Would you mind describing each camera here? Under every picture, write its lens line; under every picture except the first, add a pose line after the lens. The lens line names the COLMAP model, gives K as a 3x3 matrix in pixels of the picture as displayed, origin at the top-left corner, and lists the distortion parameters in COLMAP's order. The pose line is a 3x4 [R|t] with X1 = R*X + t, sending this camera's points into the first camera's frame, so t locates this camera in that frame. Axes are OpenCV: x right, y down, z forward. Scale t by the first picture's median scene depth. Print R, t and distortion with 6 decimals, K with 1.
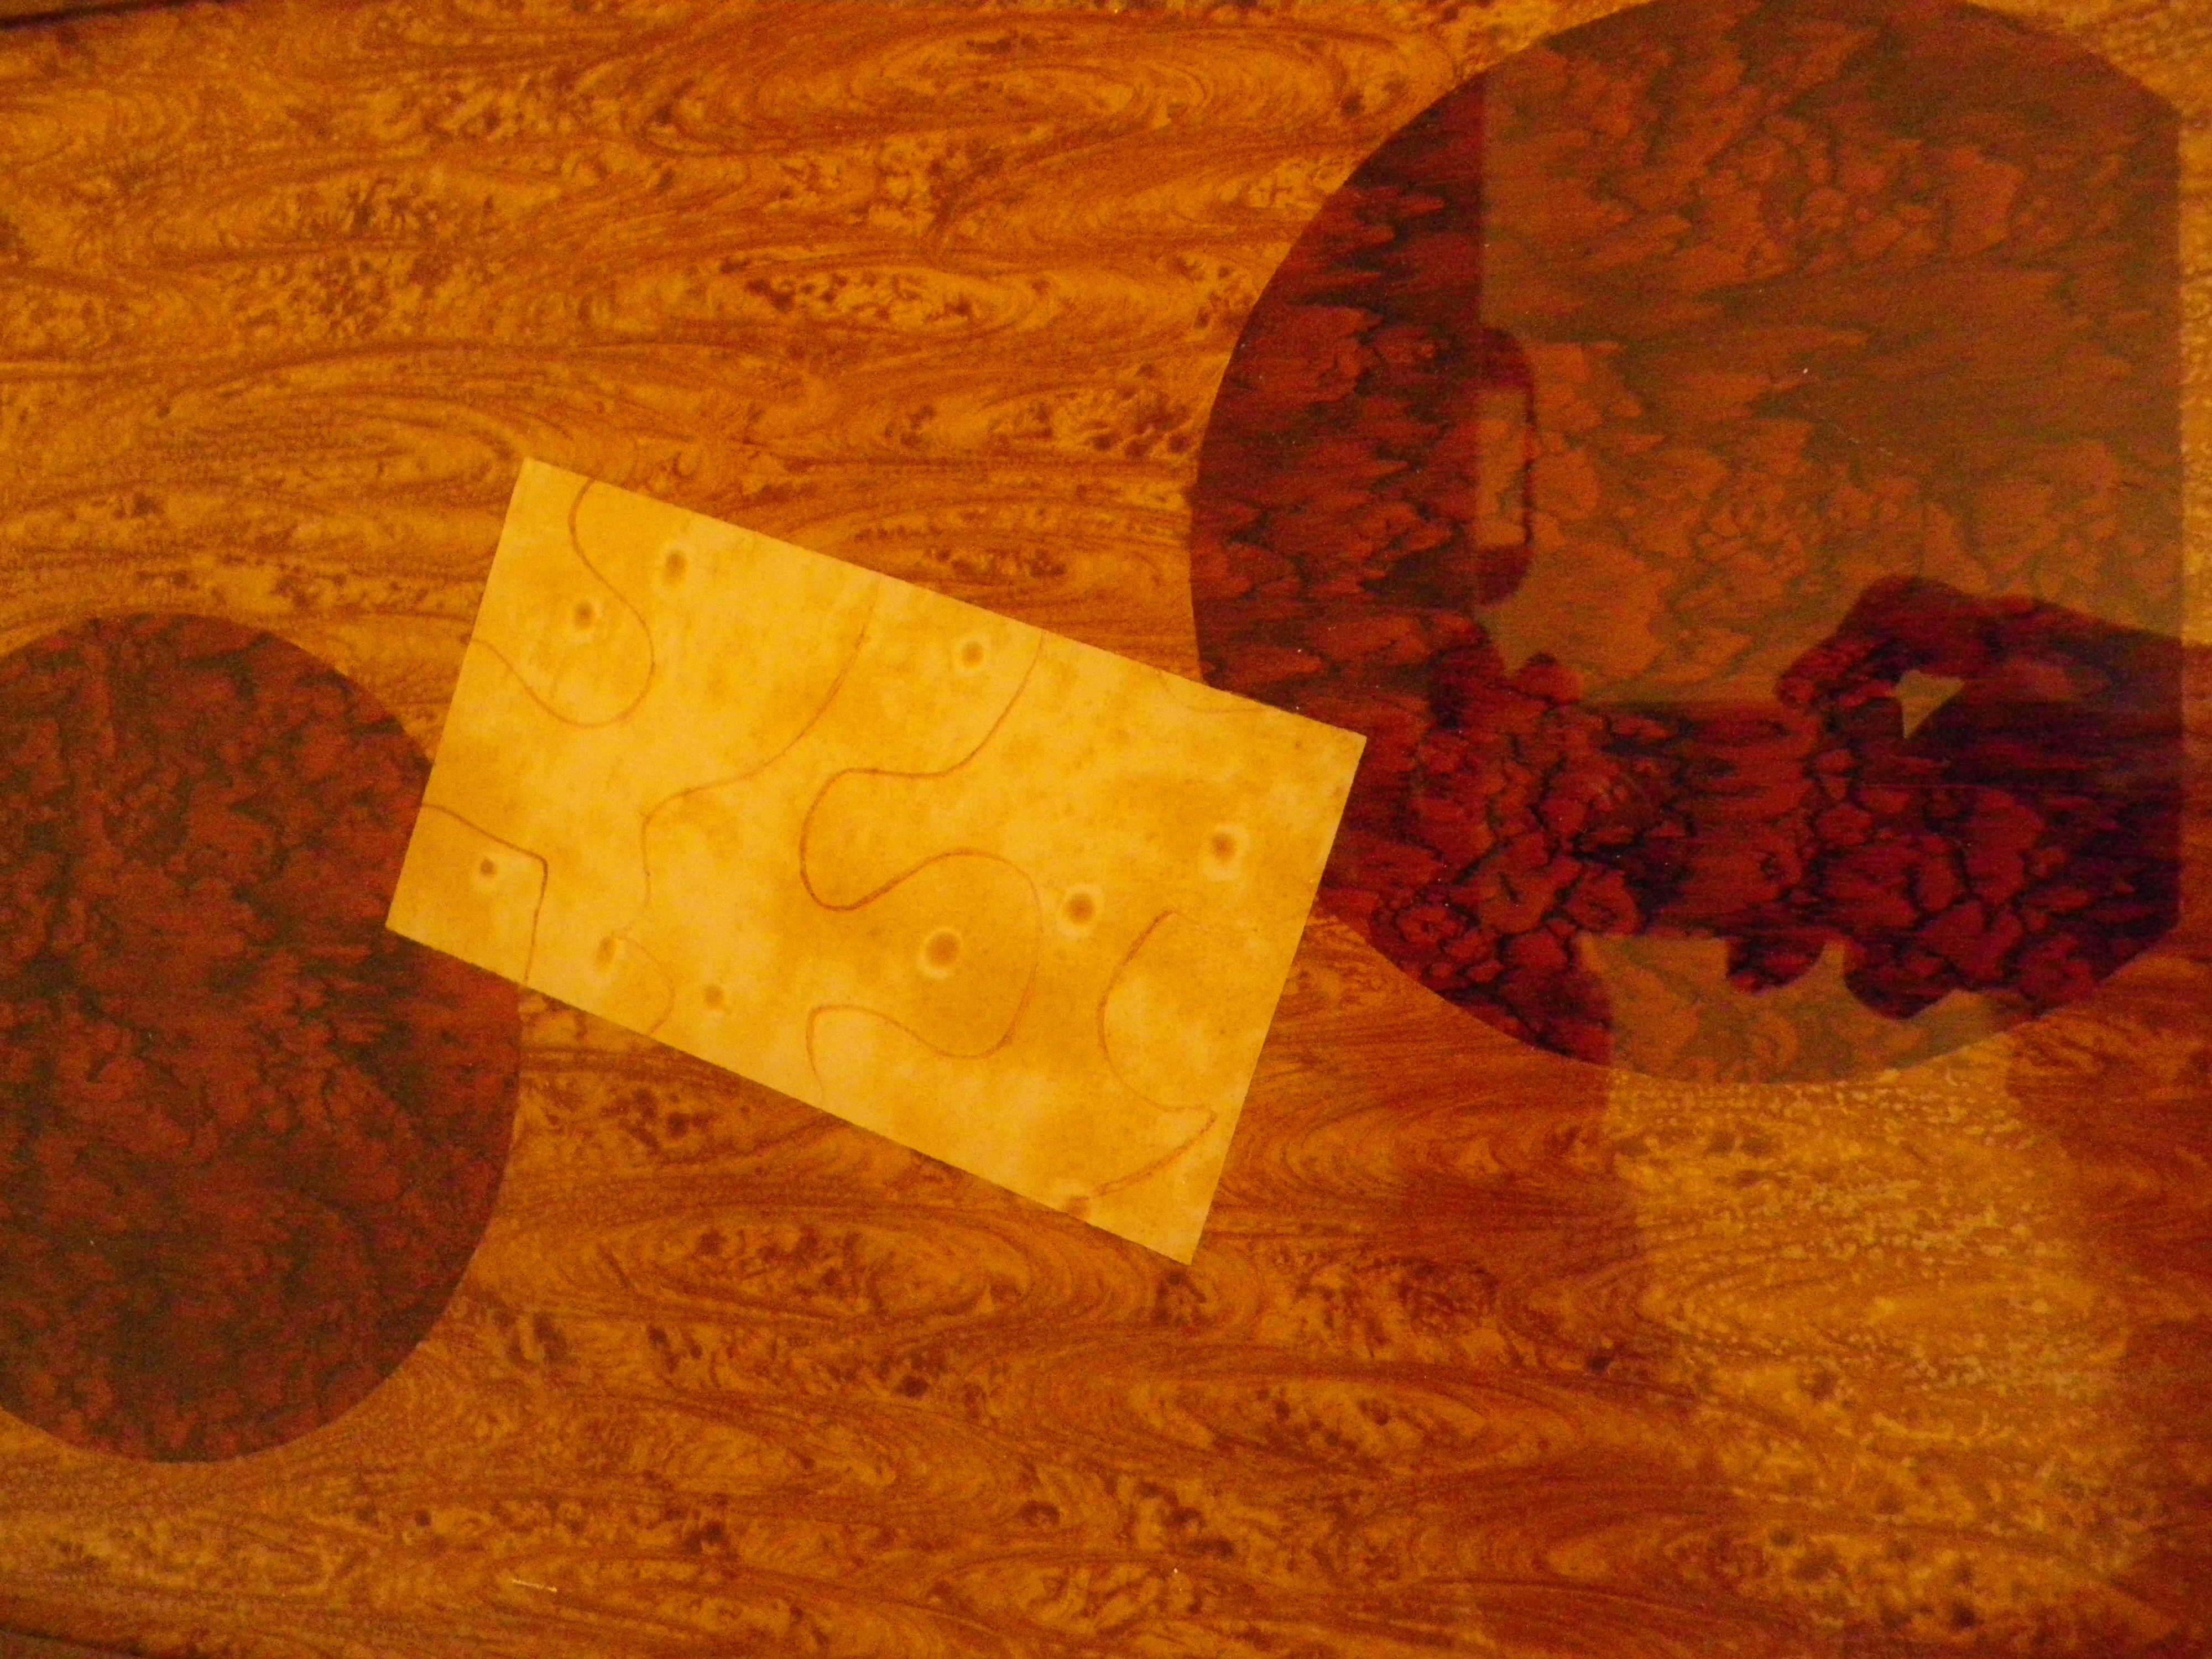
lens RADIAL K [[1698.9, 0, 1106.6], [0, 1698.9, 826.1], [0, 0, 1]] dist [0.009691, -0.001850]
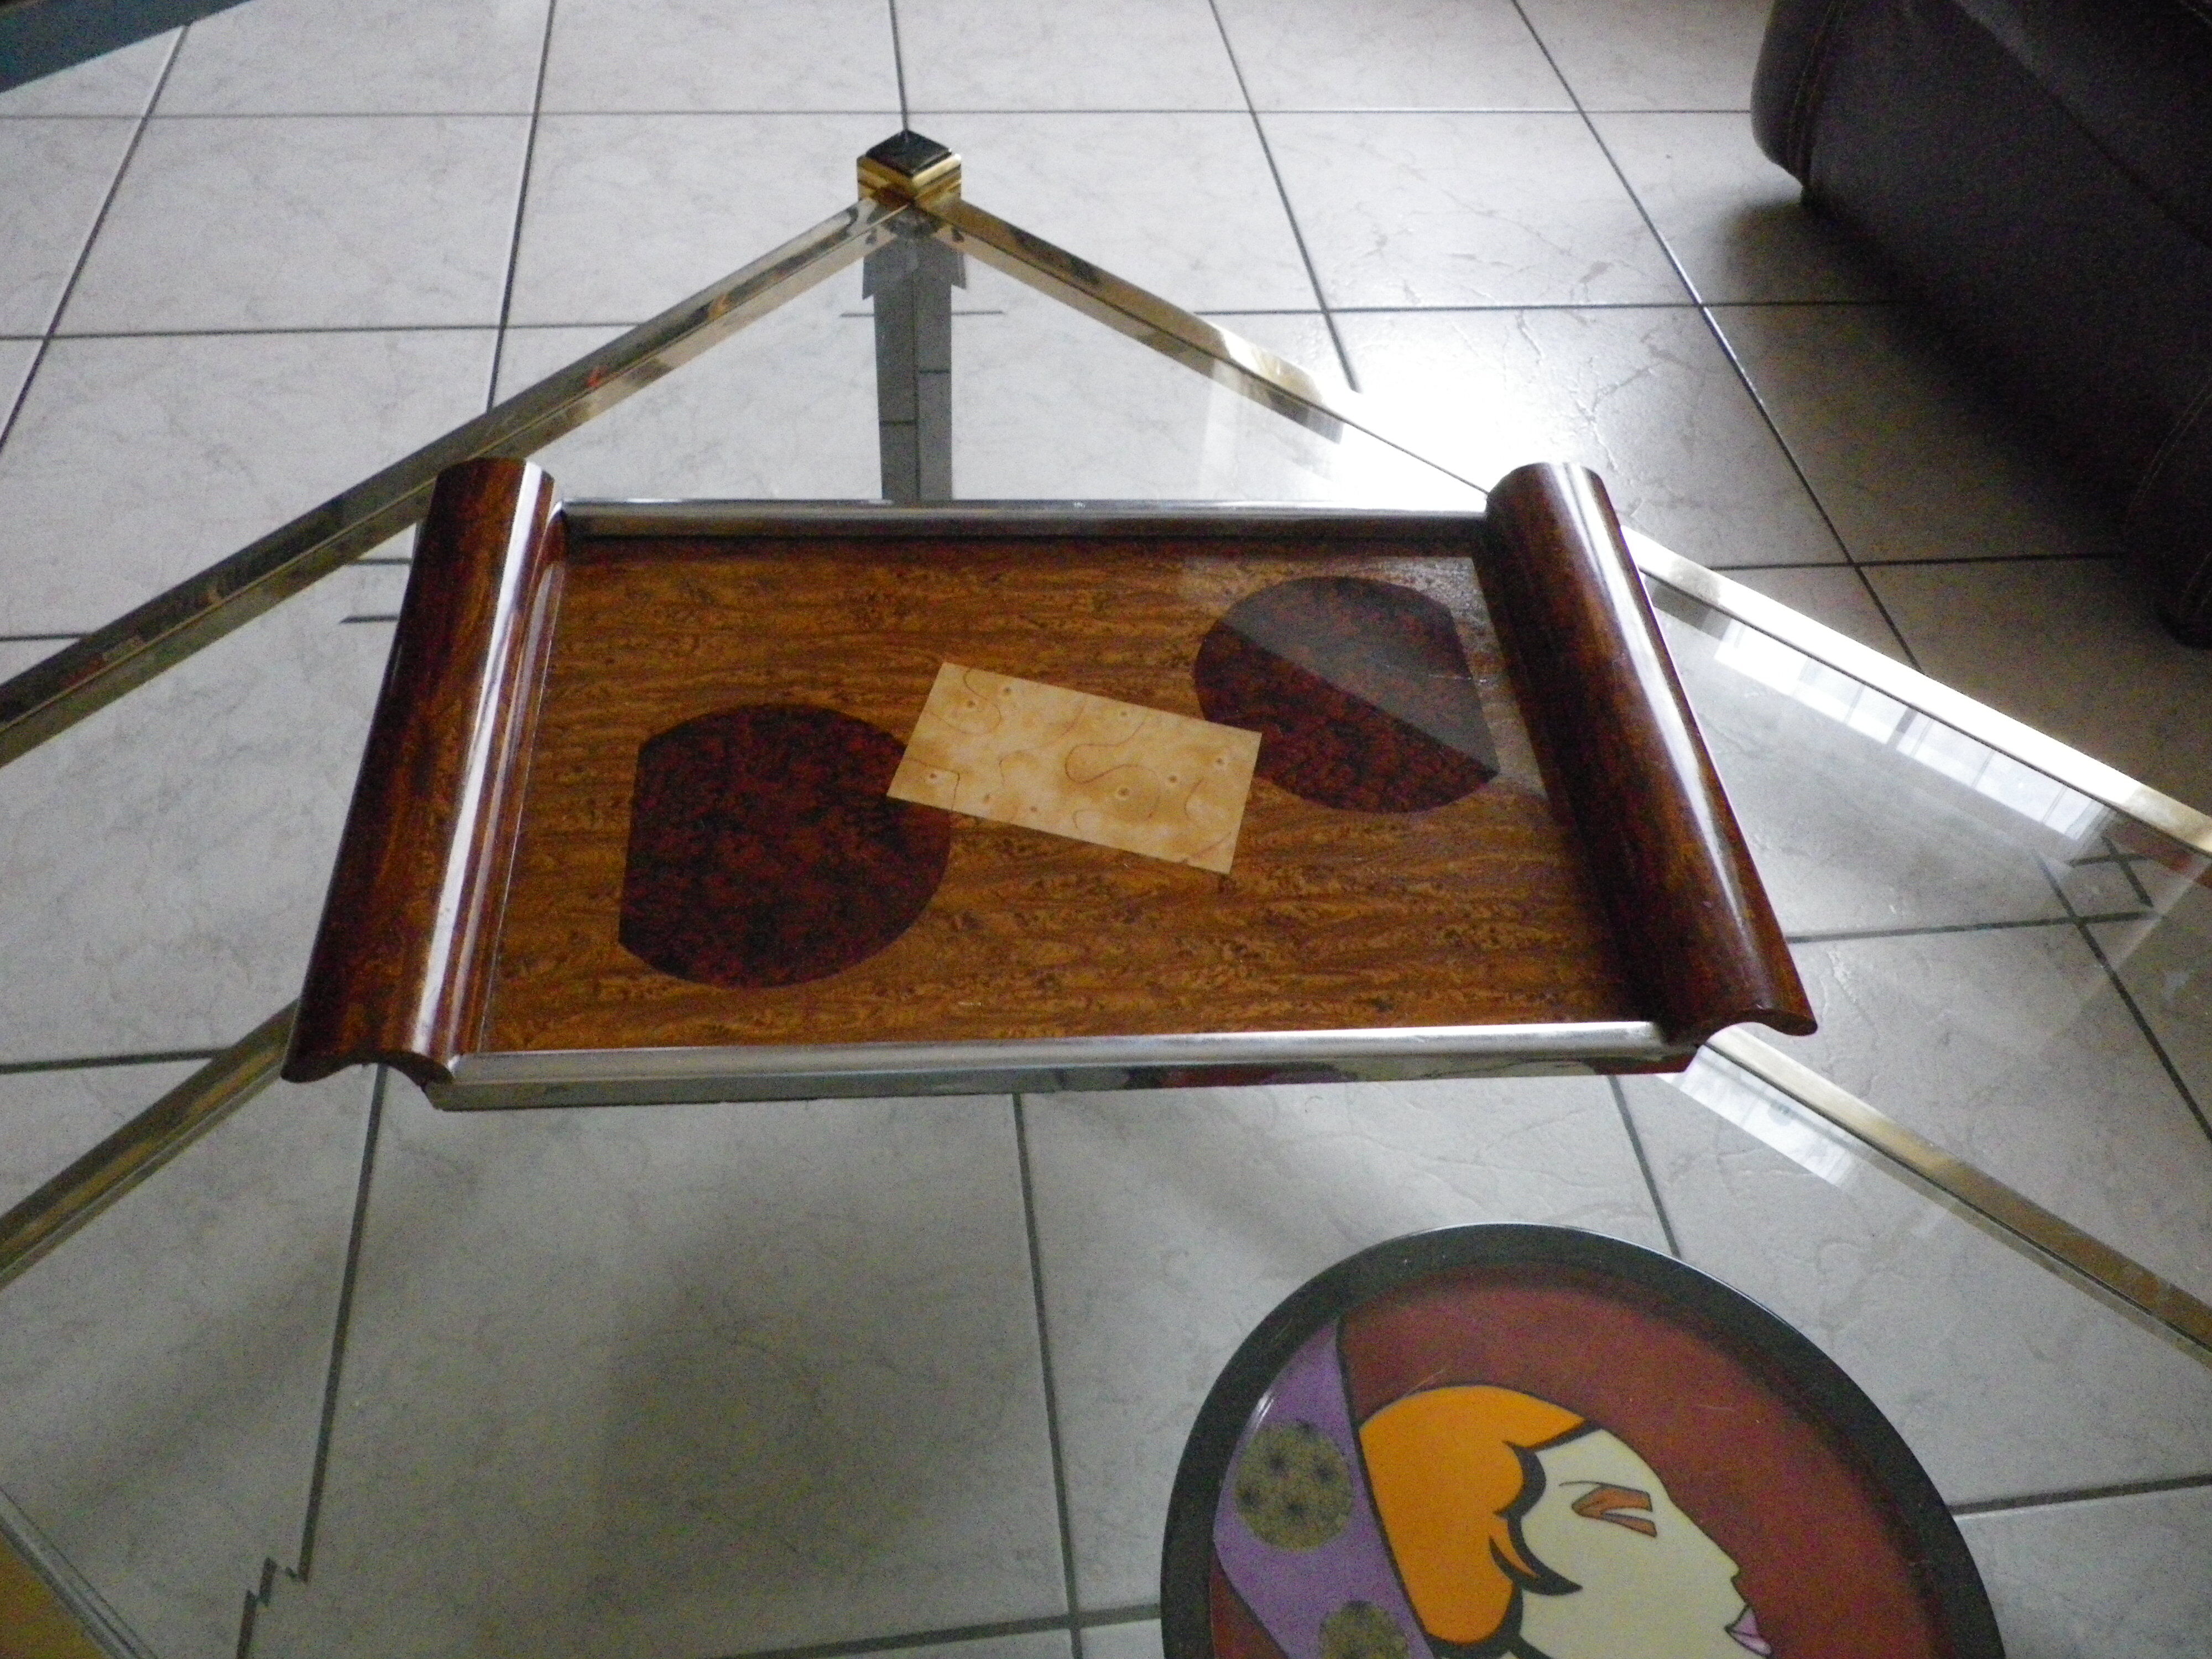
lens RADIAL K [[1698.9, 0, 1108.1], [0, 1698.9, 823.7], [0, 0, 1]] dist [0.009691, -0.001850]
pose [[0.940071, 0.136175, 0.312608, -0.981772], [0.096082, 0.773853, -0.626035, 1.848444], [-0.327163, 0.618553, 0.714393, -0.939323]]
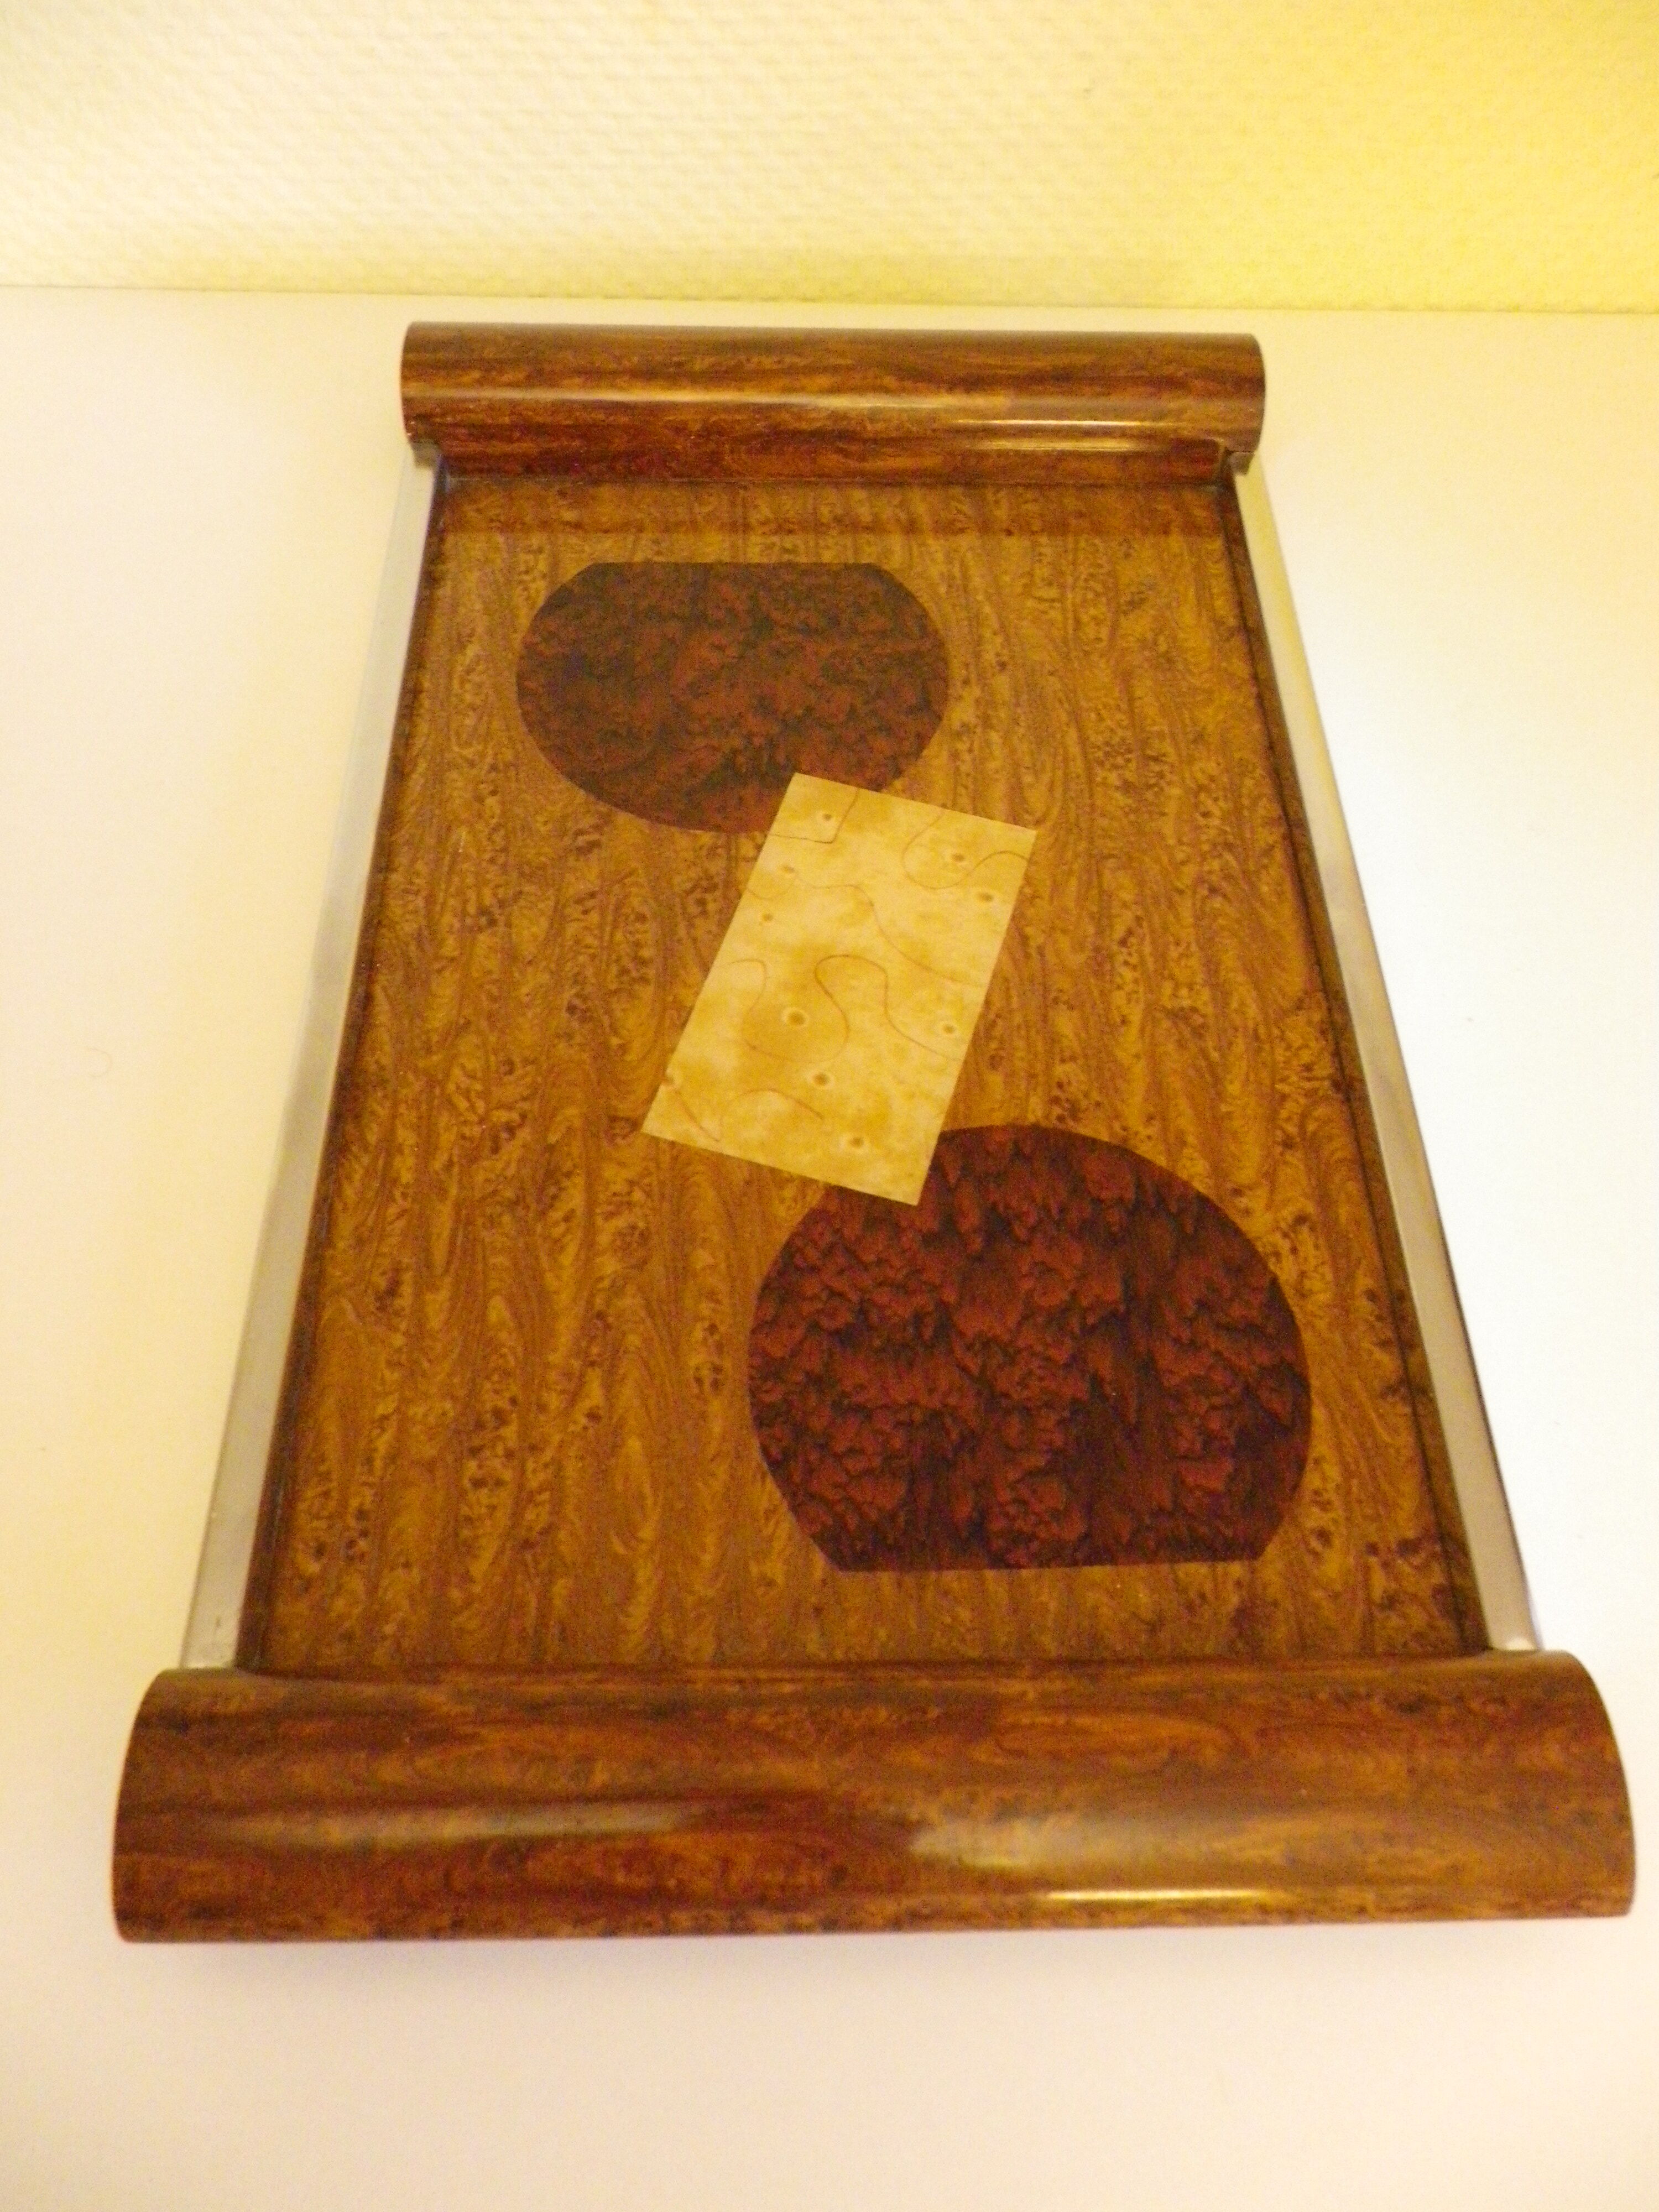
lens RADIAL K [[1698.9, 0, 834.1], [0, 1698.9, 1116.6], [0, 0, 1]] dist [0.009691, -0.001850]
pose [[0.030499, 0.955464, -0.293526, 0.586745], [-0.999031, 0.019816, -0.039301, 0.109745], [-0.031734, 0.294440, 0.955143, -0.834229]]
